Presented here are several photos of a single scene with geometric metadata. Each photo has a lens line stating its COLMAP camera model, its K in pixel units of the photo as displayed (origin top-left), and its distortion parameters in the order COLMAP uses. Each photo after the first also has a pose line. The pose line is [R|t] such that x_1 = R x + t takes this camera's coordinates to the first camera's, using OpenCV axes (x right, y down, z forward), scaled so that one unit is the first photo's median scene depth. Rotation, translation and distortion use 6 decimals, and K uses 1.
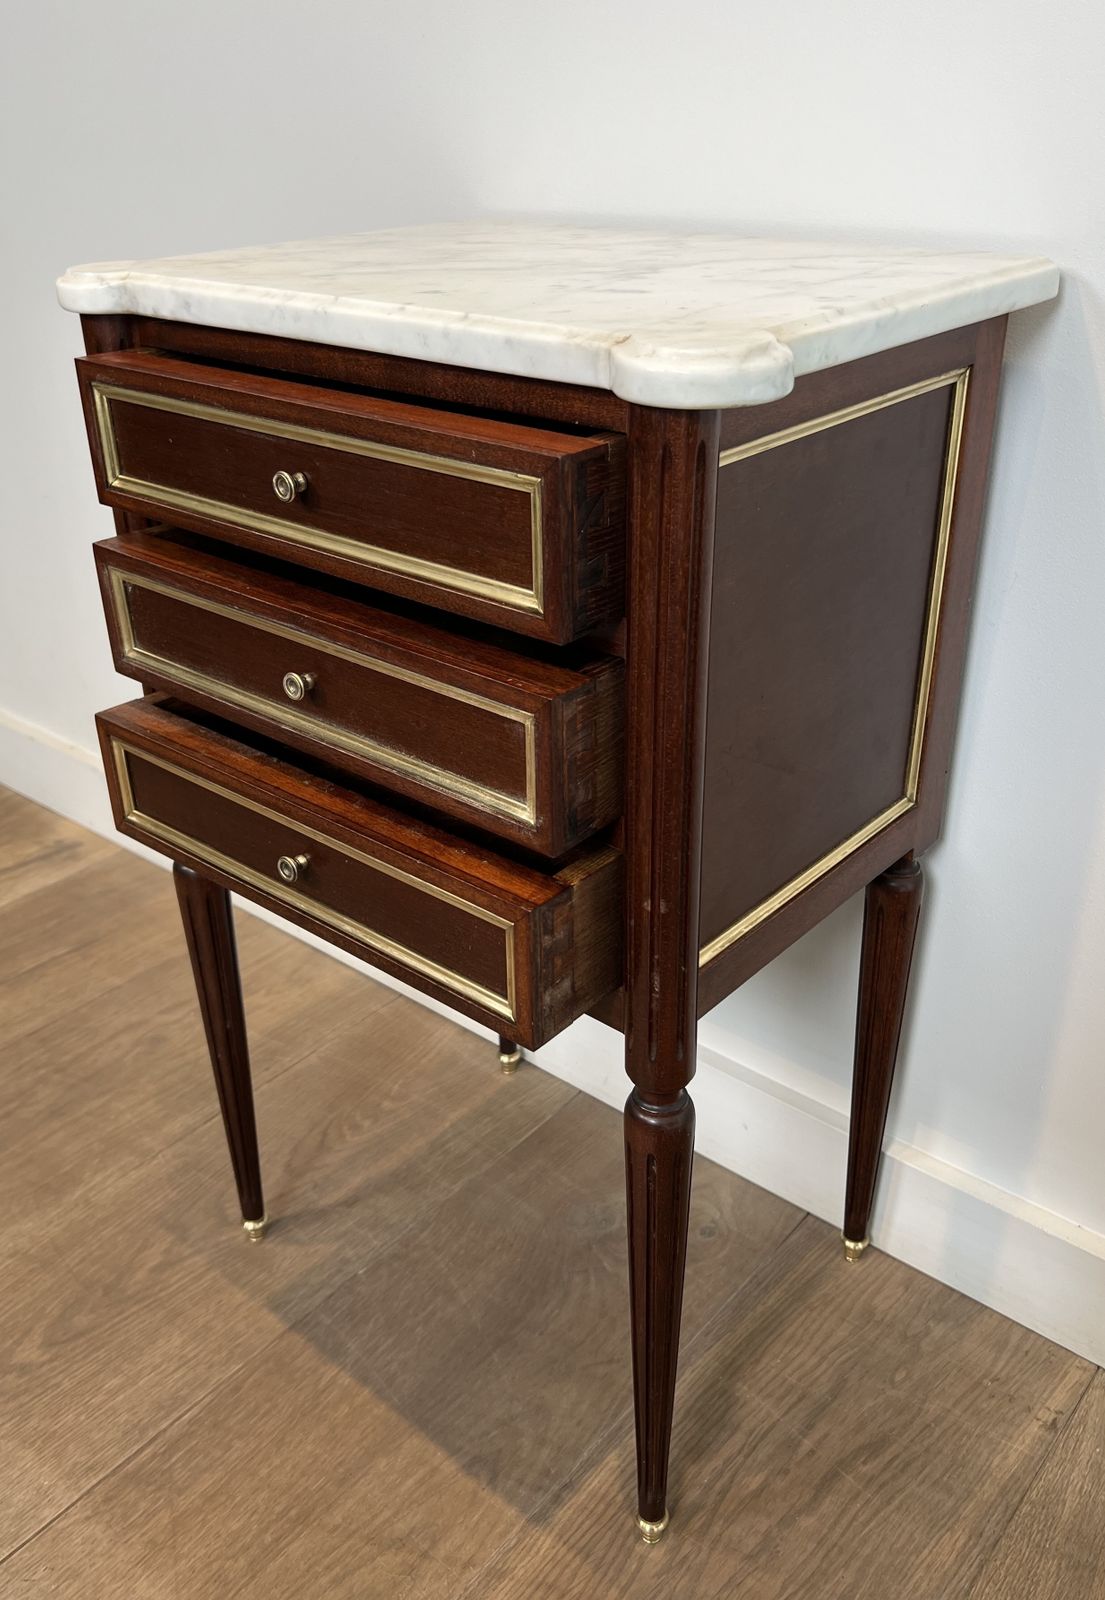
lens RADIAL K [[1321.2, 0, 552.5], [0, 1321.2, 800.0], [0, 0, 1]] dist [0.092536, -0.228194]
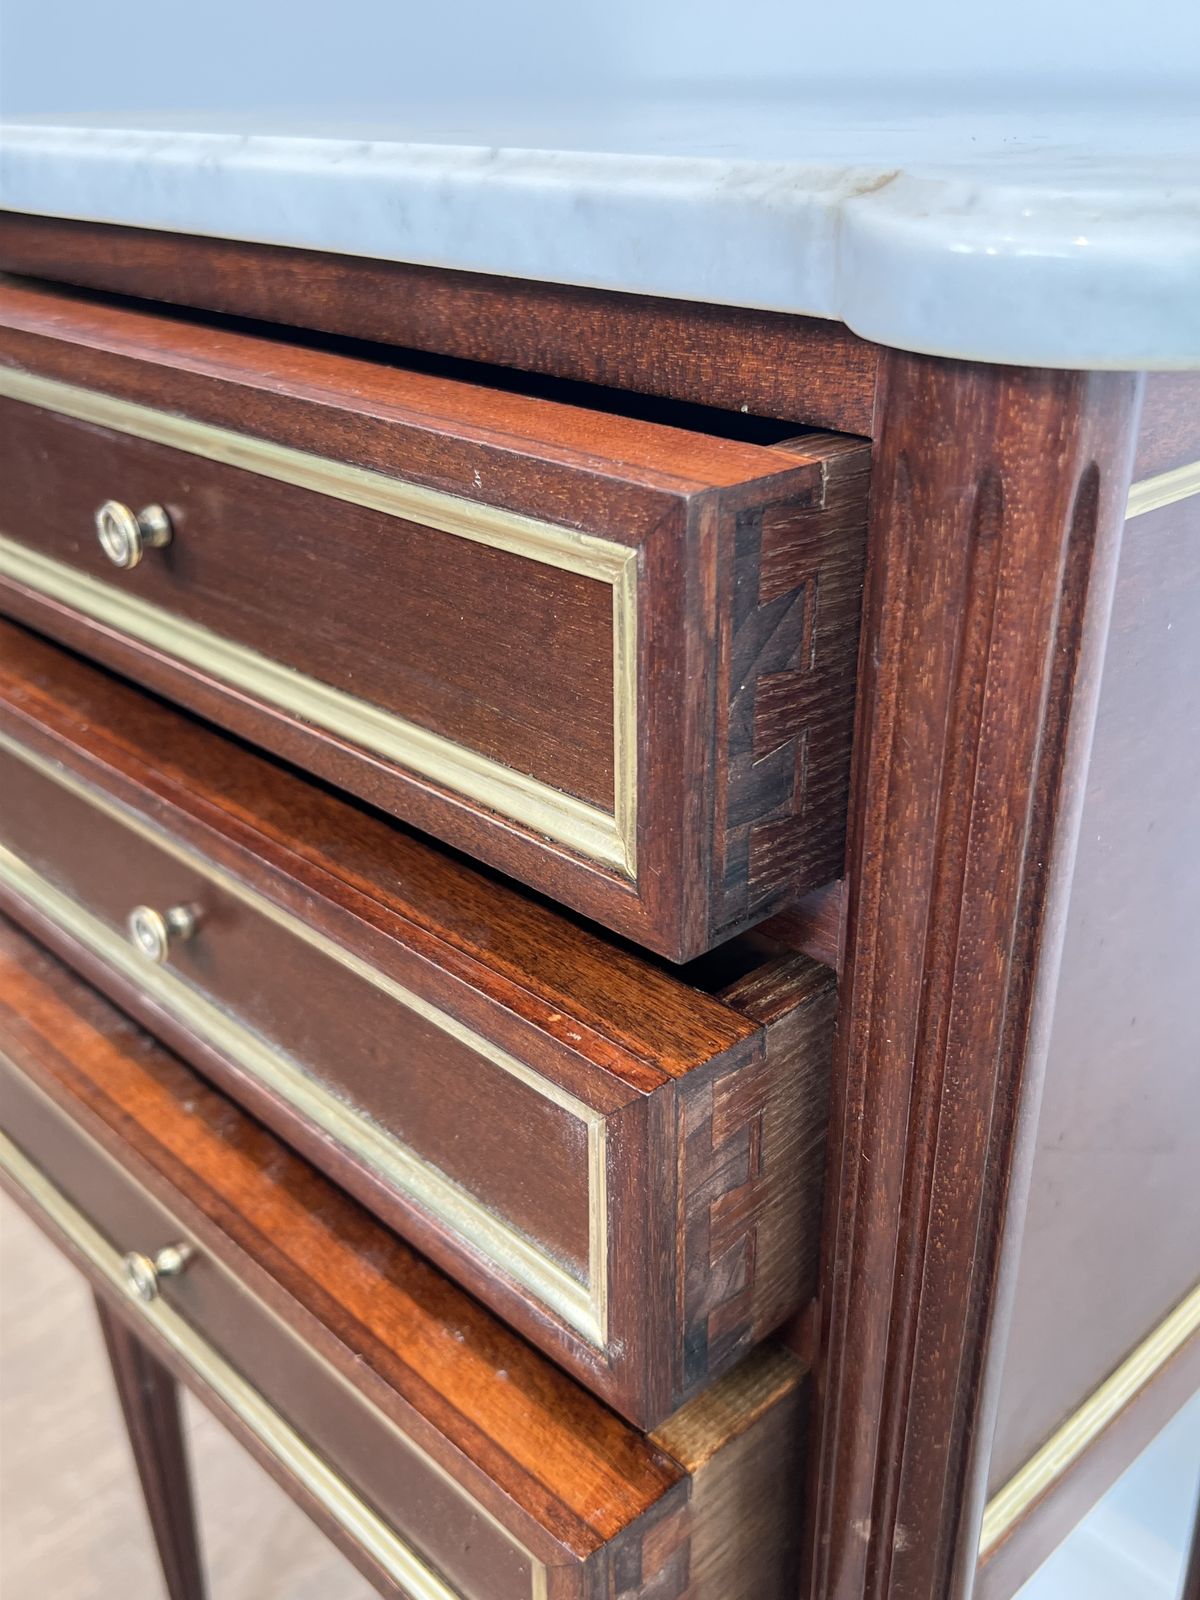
lens RADIAL K [[1527.8, 0, 600.0], [0, 1527.8, 800.0], [0, 0, 1]] dist [0.100002, -0.279787]
pose [[0.994962, 0.048808, -0.087568, 0.021086], [-0.052797, 0.997643, -0.043835, -0.144906], [0.085222, 0.048237, 0.995194, 0.544780]]
